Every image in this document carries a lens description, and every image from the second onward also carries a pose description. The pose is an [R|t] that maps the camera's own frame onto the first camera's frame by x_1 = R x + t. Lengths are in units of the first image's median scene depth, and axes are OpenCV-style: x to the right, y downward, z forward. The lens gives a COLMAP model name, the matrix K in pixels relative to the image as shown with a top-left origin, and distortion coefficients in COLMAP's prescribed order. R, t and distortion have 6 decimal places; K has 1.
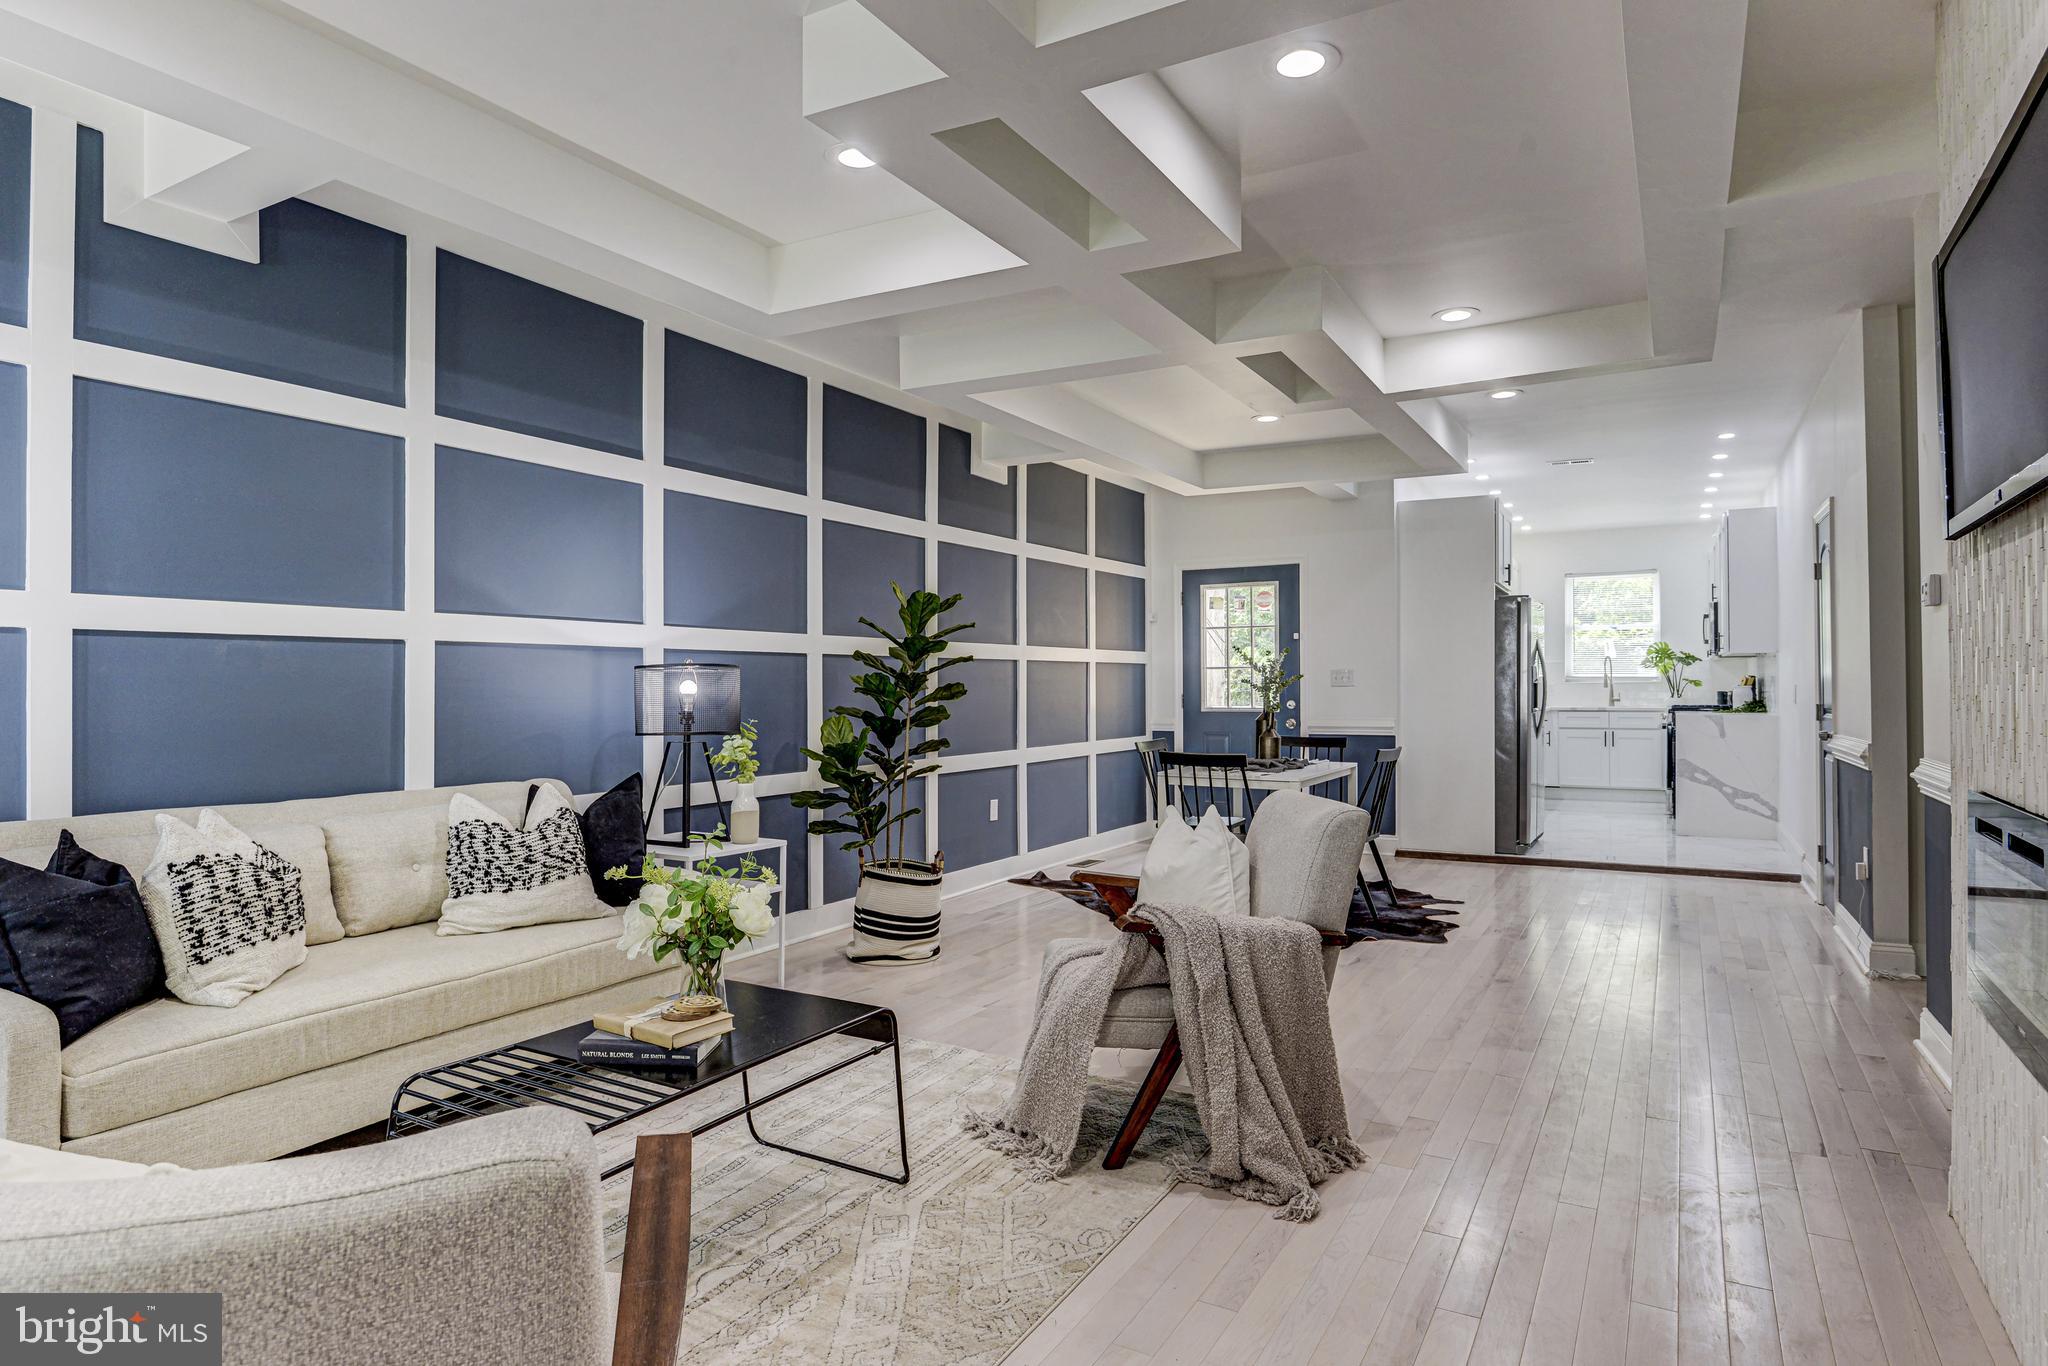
lens RADIAL K [[1149.5, 0, 993.2], [0, 1149.5, 691.2], [0, 0, 1]] dist [-0.001412, -0.011476]
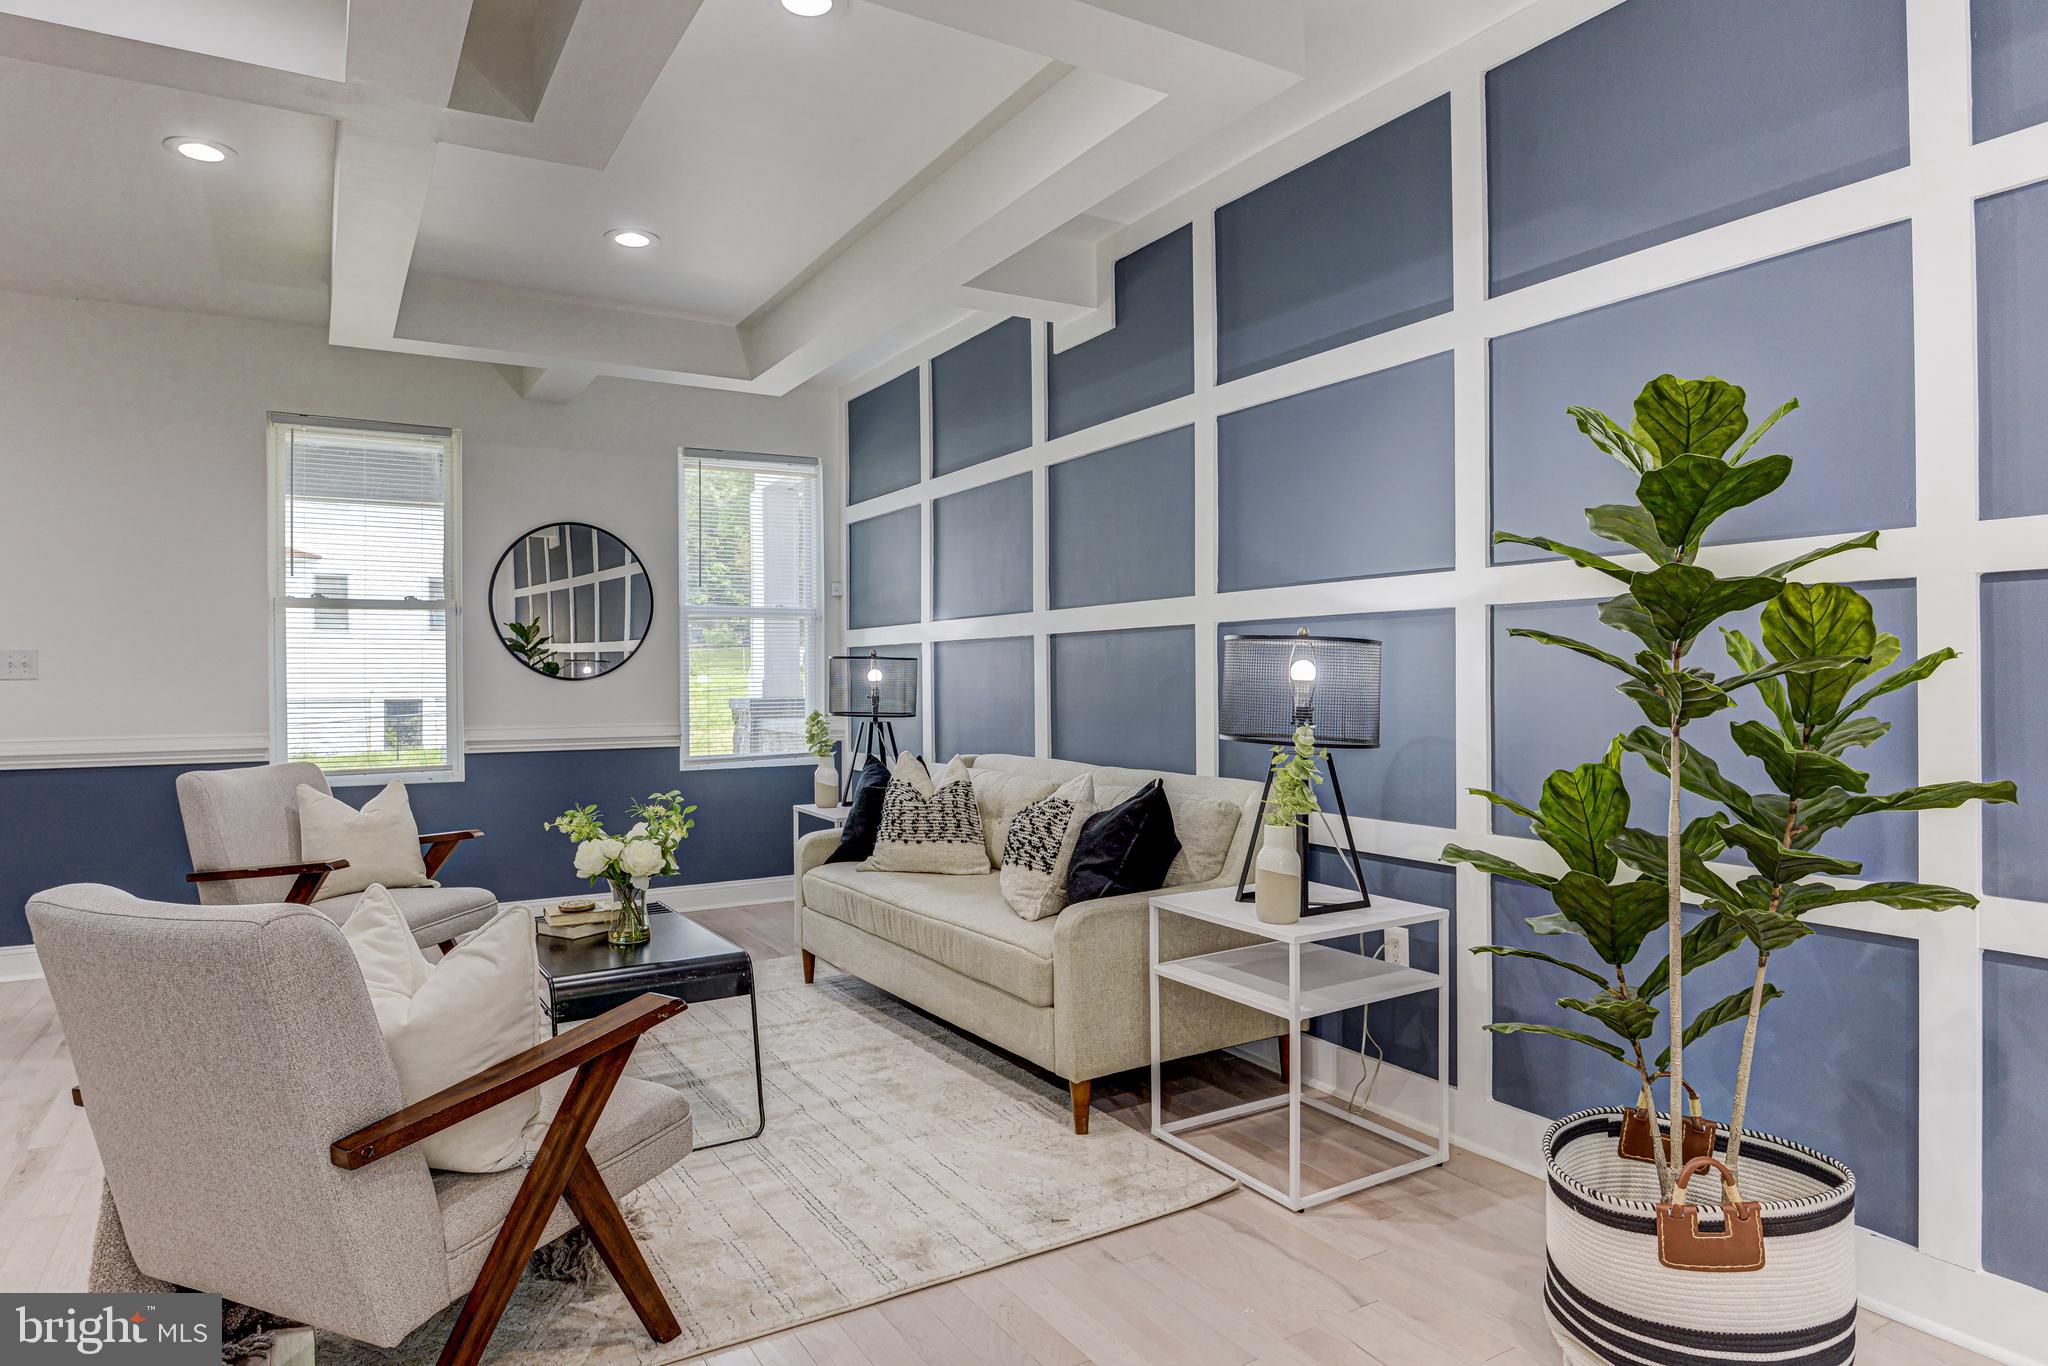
lens RADIAL K [[1225.7, 0, 1015.9], [0, 1225.7, 678.8], [0, 0, 1]] dist [0.014817, -0.003888]
pose [[-0.487737, 0.006123, -0.872969, 0.530075], [0.003001, 0.999981, 0.005337, -0.003516], [0.872985, -0.000017, -0.487747, 1.460712]]
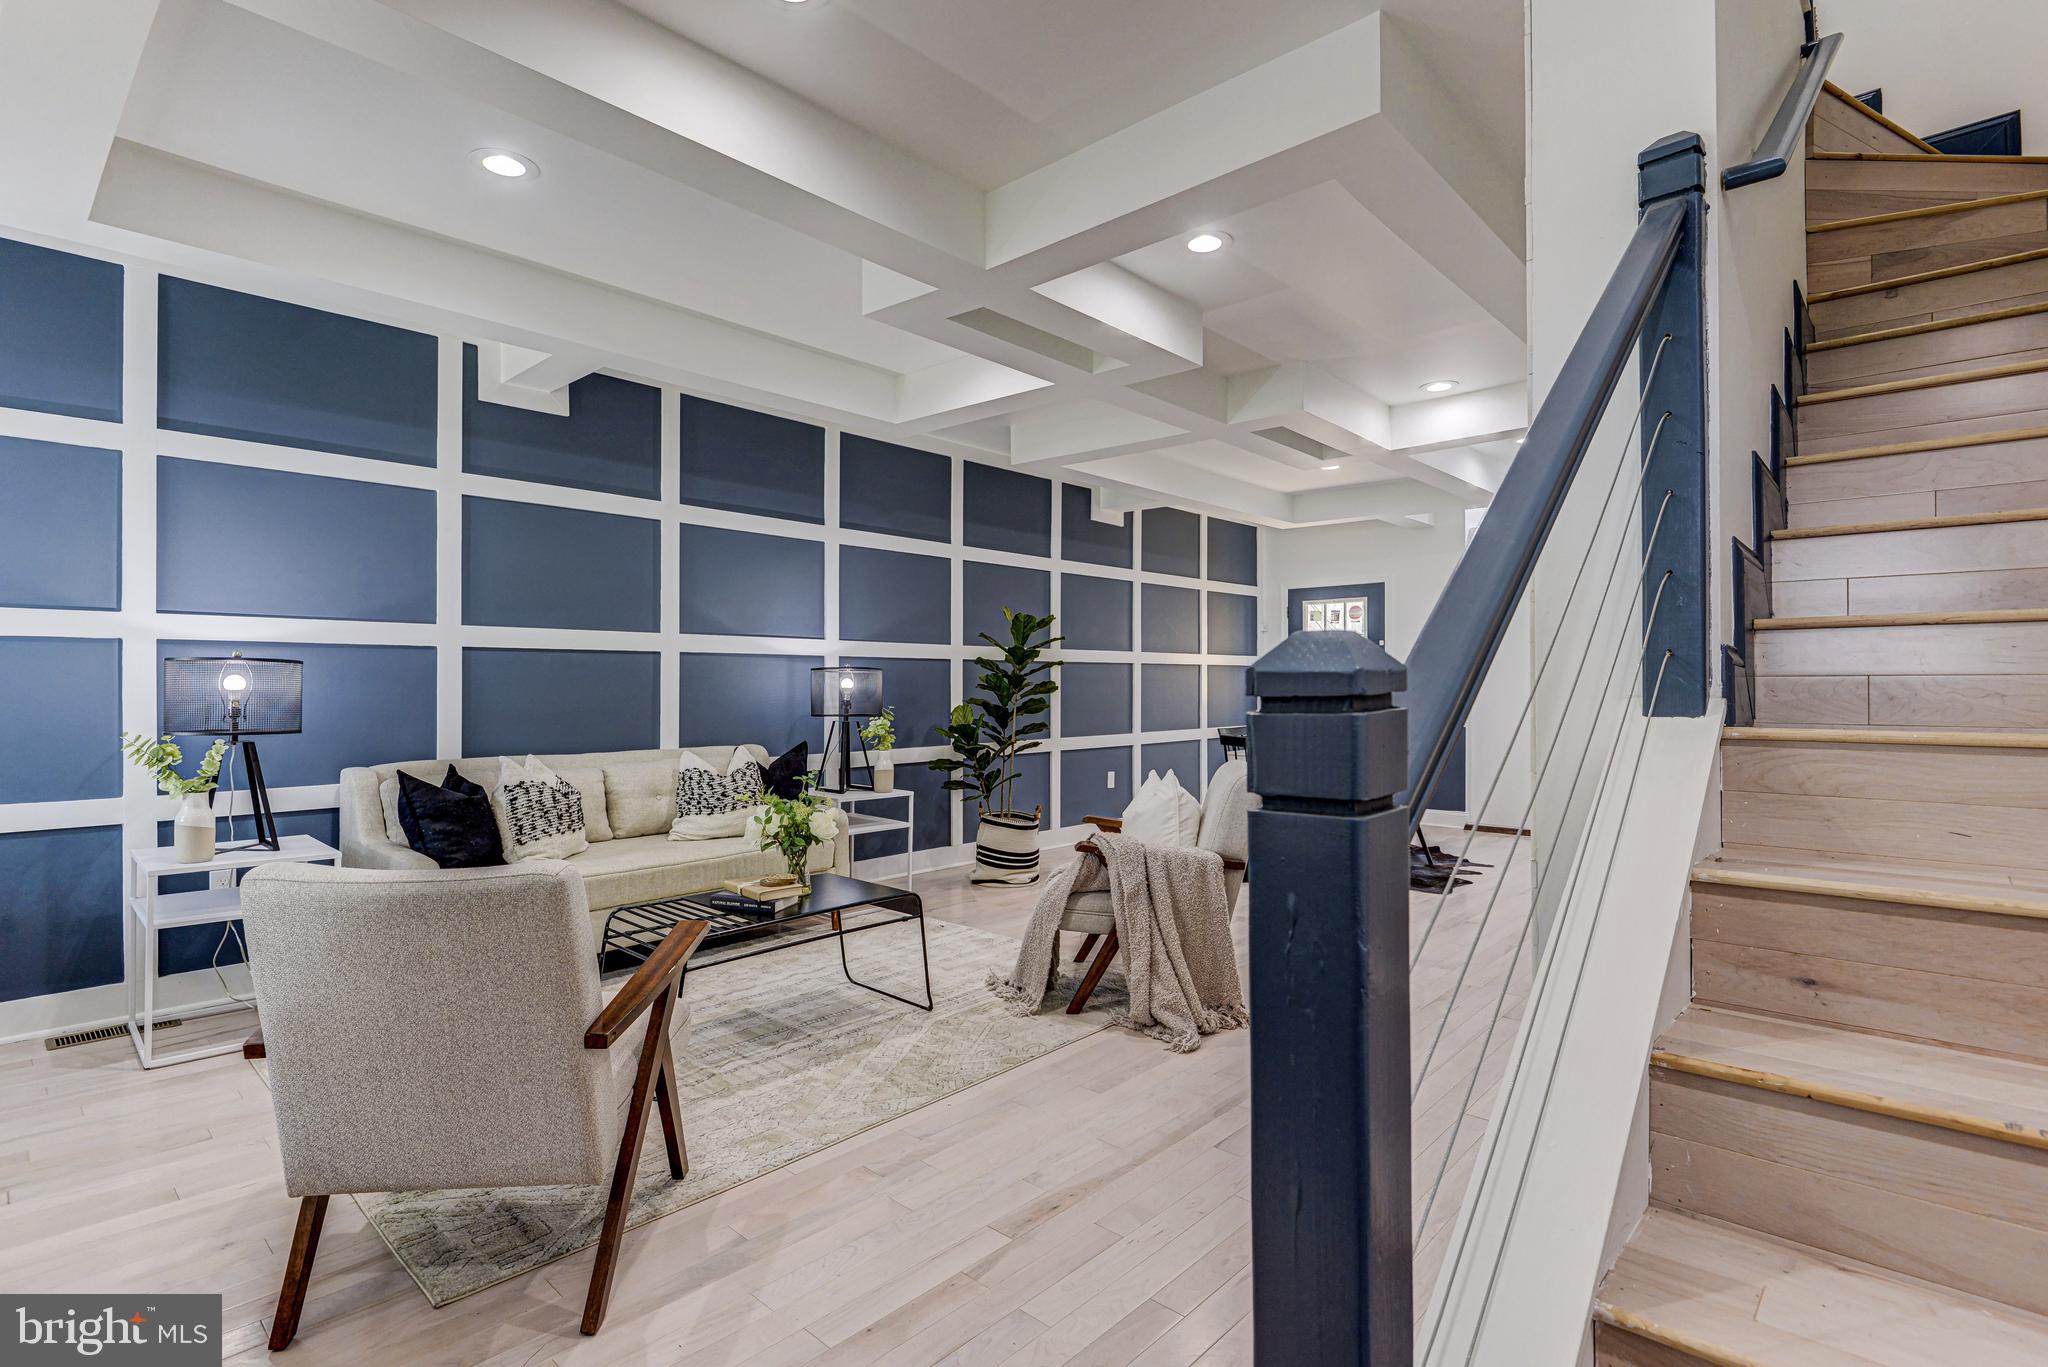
lens RADIAL K [[971.2, 0, 996.2], [0, 971.2, 691.4], [0, 0, 1]] dist [-0.000597, -0.004285]
pose [[0.975965, 0.005878, -0.217850, 0.222440], [-0.005074, 0.999978, 0.004252, 0.000810], [0.217870, -0.003045, 0.975973, -0.181170]]
